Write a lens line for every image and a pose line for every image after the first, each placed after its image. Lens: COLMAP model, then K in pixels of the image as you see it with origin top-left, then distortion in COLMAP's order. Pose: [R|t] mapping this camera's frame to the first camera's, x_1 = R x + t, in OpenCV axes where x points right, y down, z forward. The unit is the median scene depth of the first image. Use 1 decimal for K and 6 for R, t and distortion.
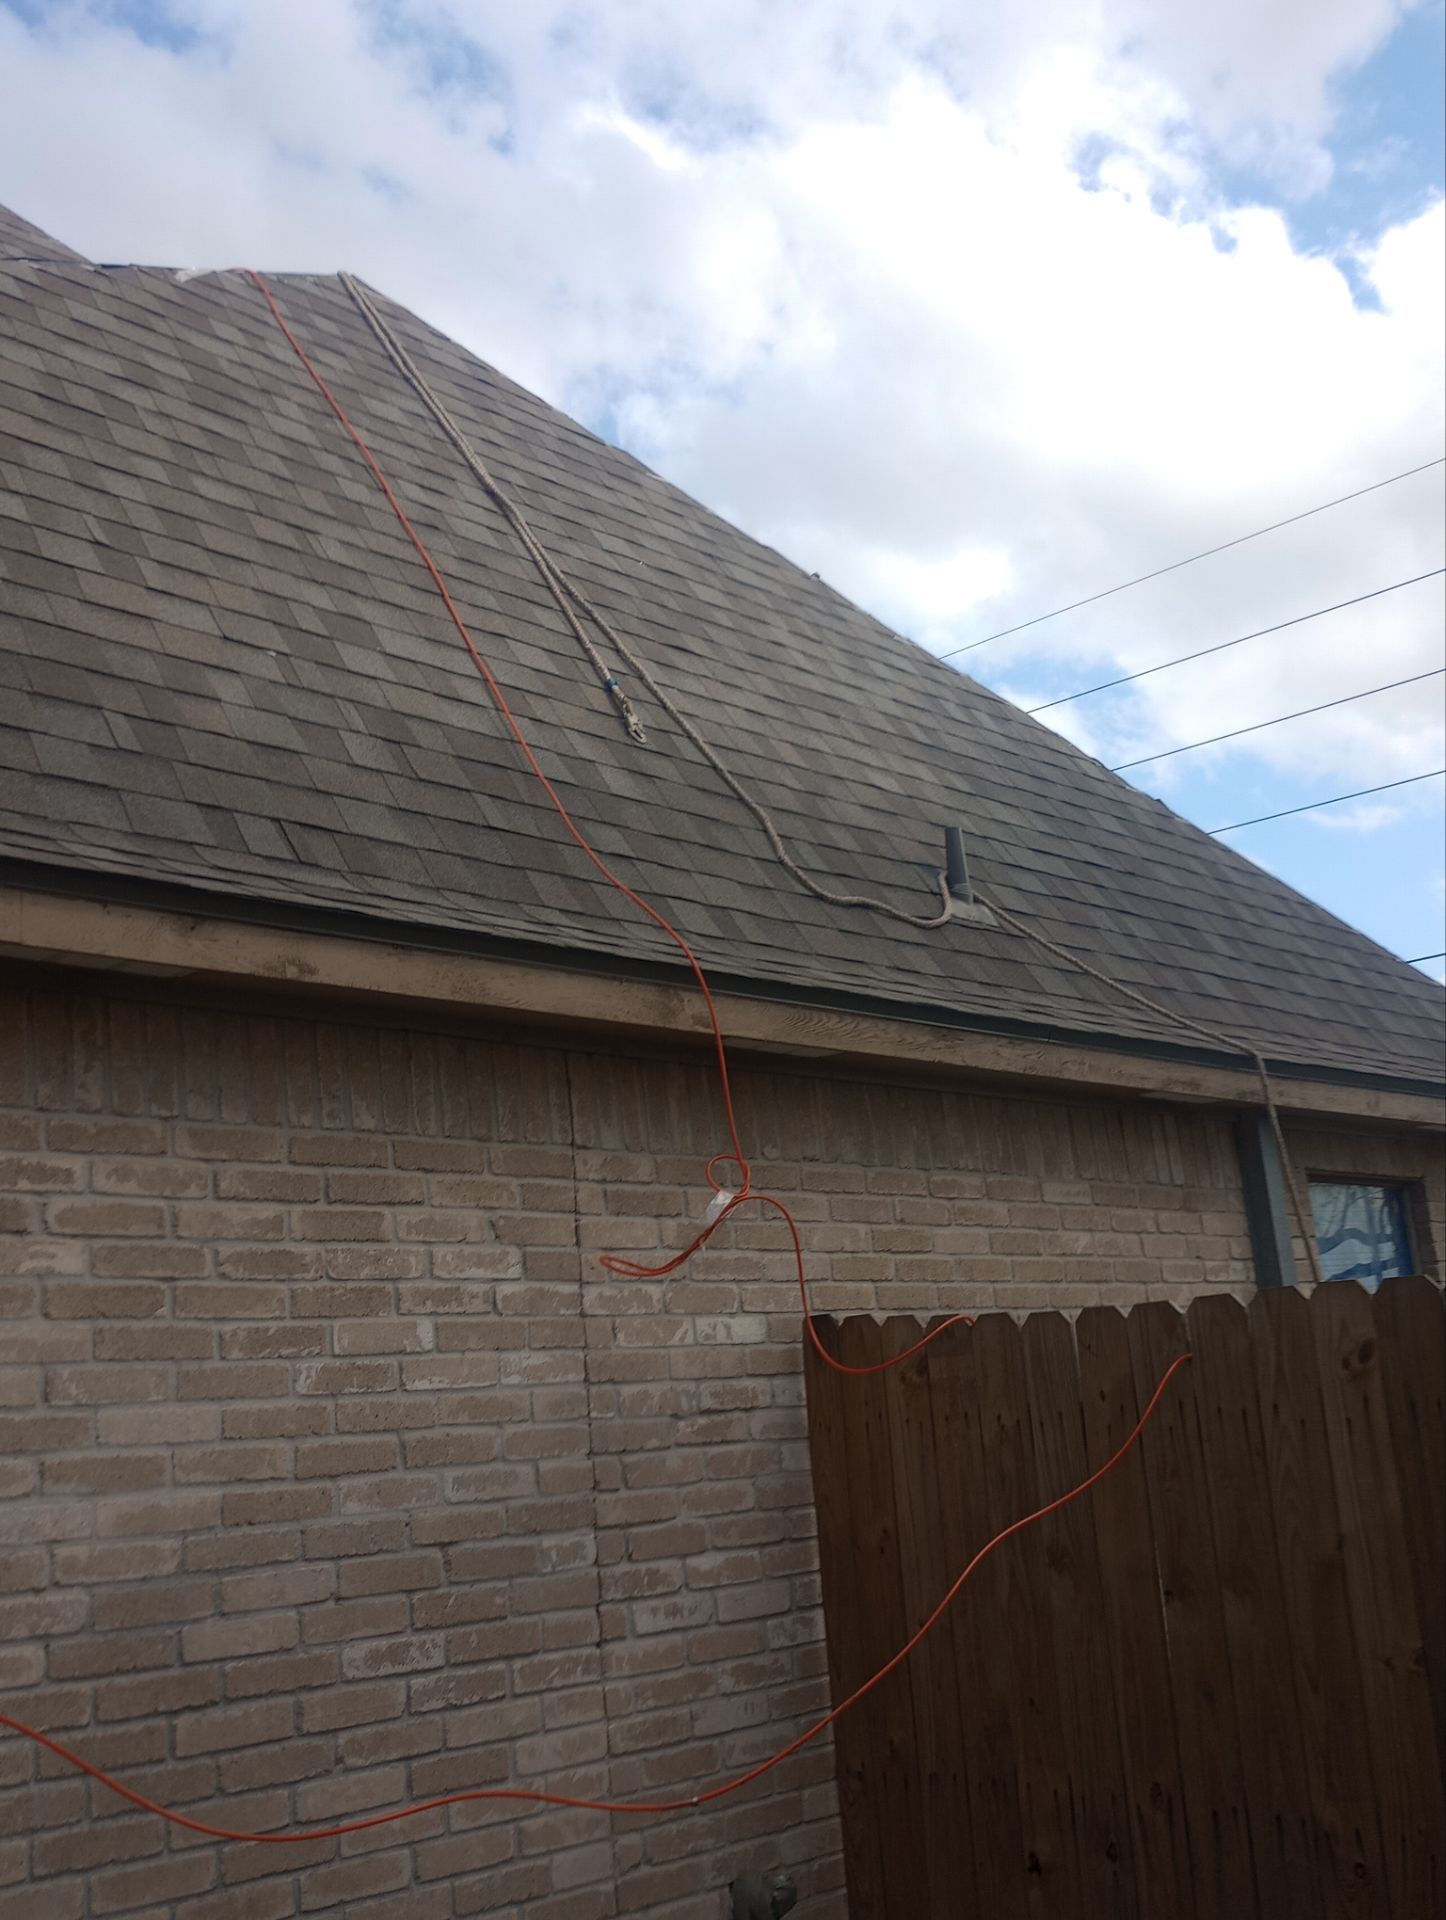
lens RADIAL K [[1966.5, 0, 723.8], [0, 1966.5, 930.2], [0, 0, 1]] dist [0.100581, -0.101776]
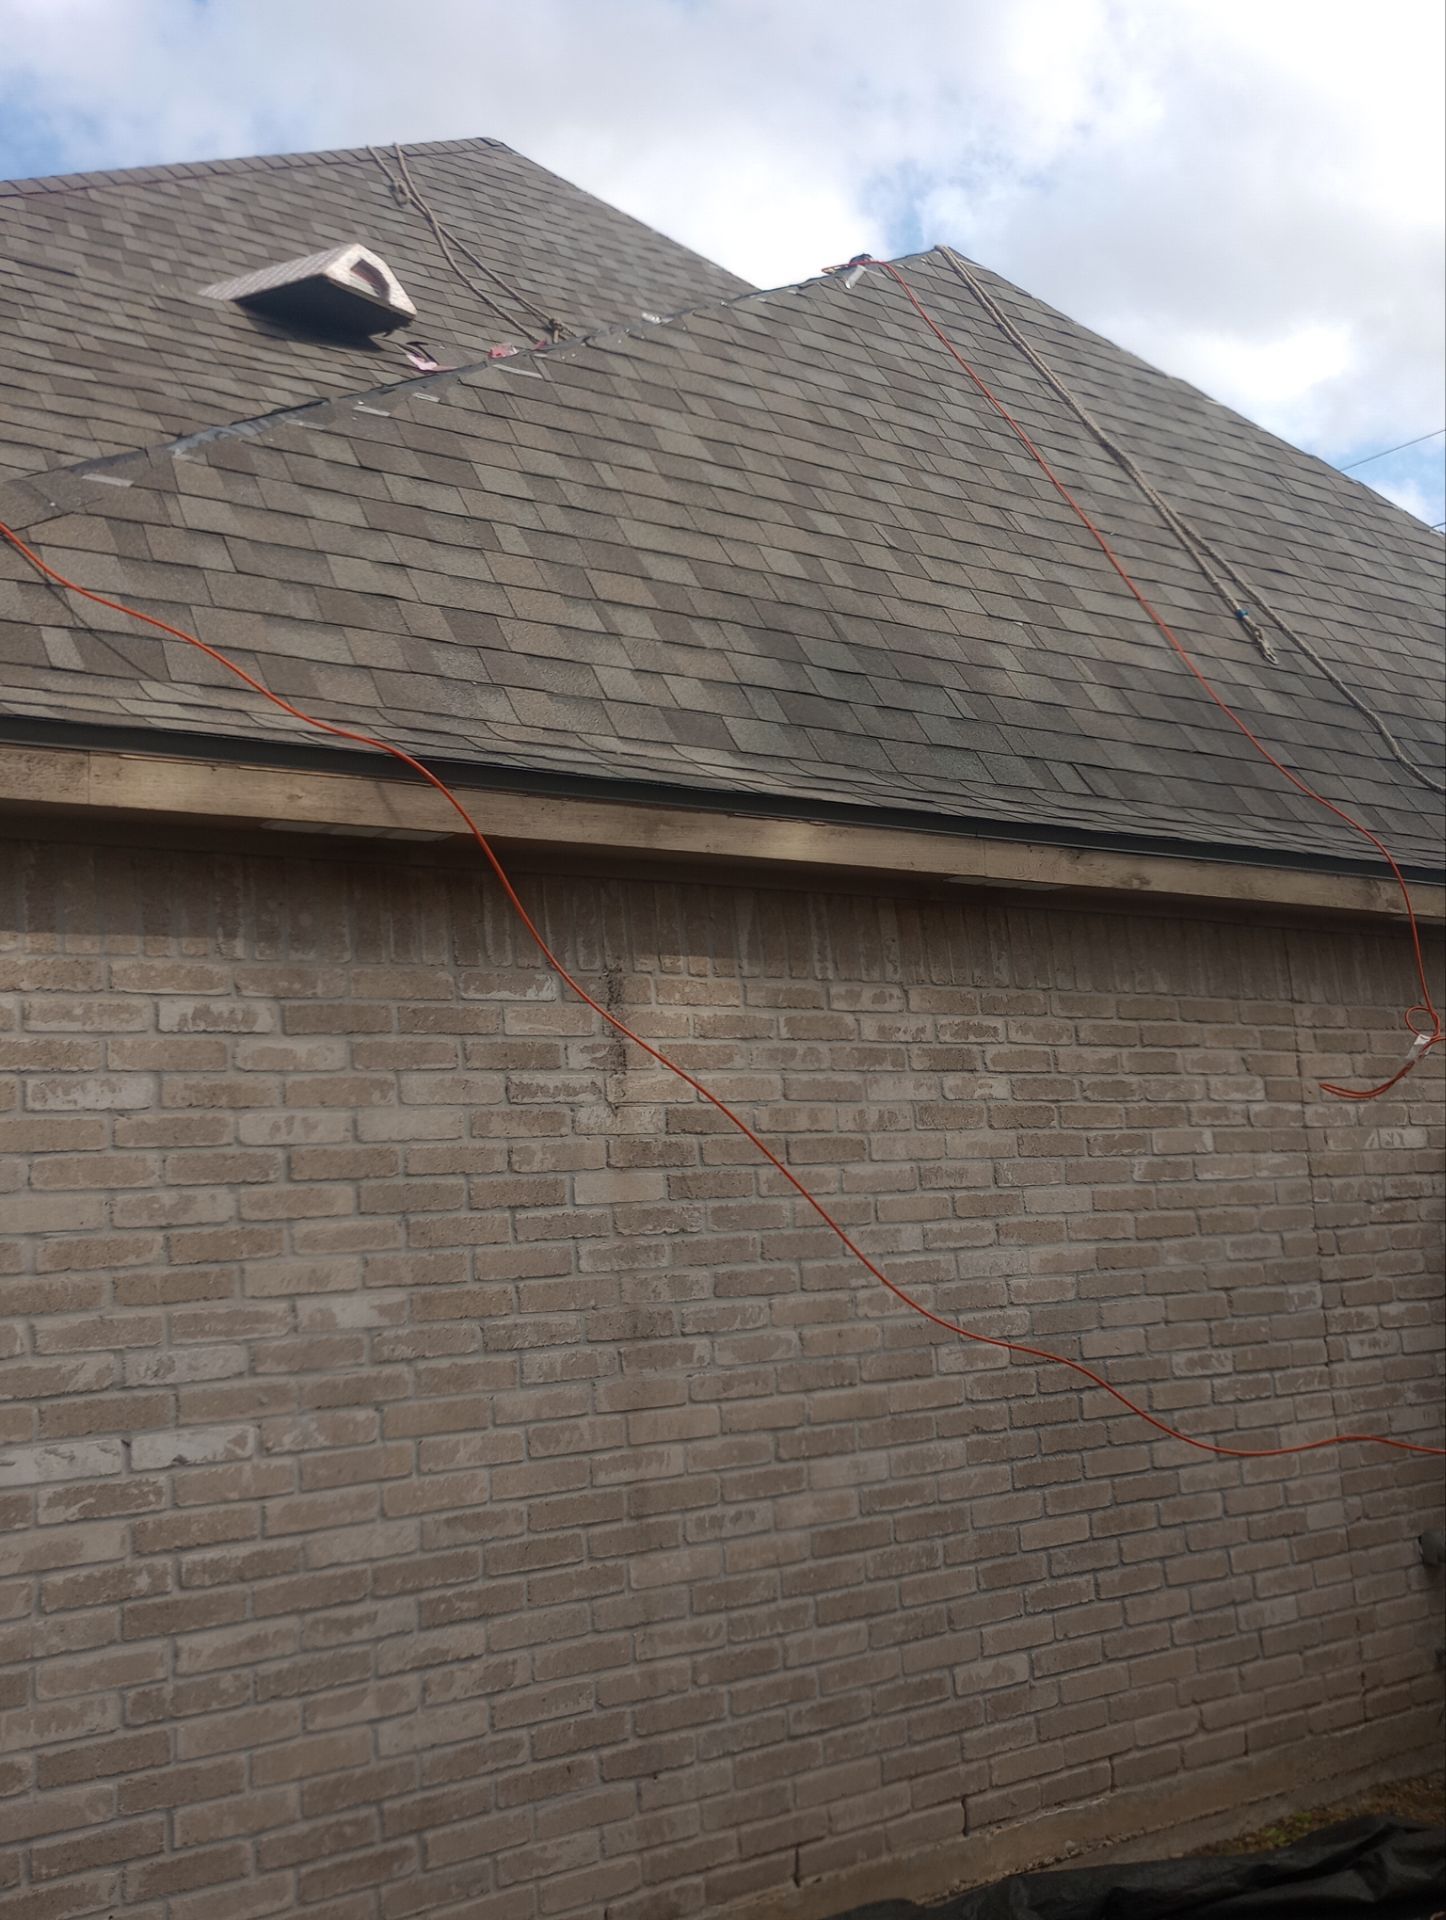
lens RADIAL K [[1943.6, 0, 712.7], [0, 1943.6, 959.5], [0, 0, 1]] dist [0.067819, -0.062991]
pose [[0.985528, -0.018116, -0.168541, -0.241844], [0.036054, 0.993925, 0.103987, -0.068639], [0.165633, -0.108559, 0.980194, -0.345676]]
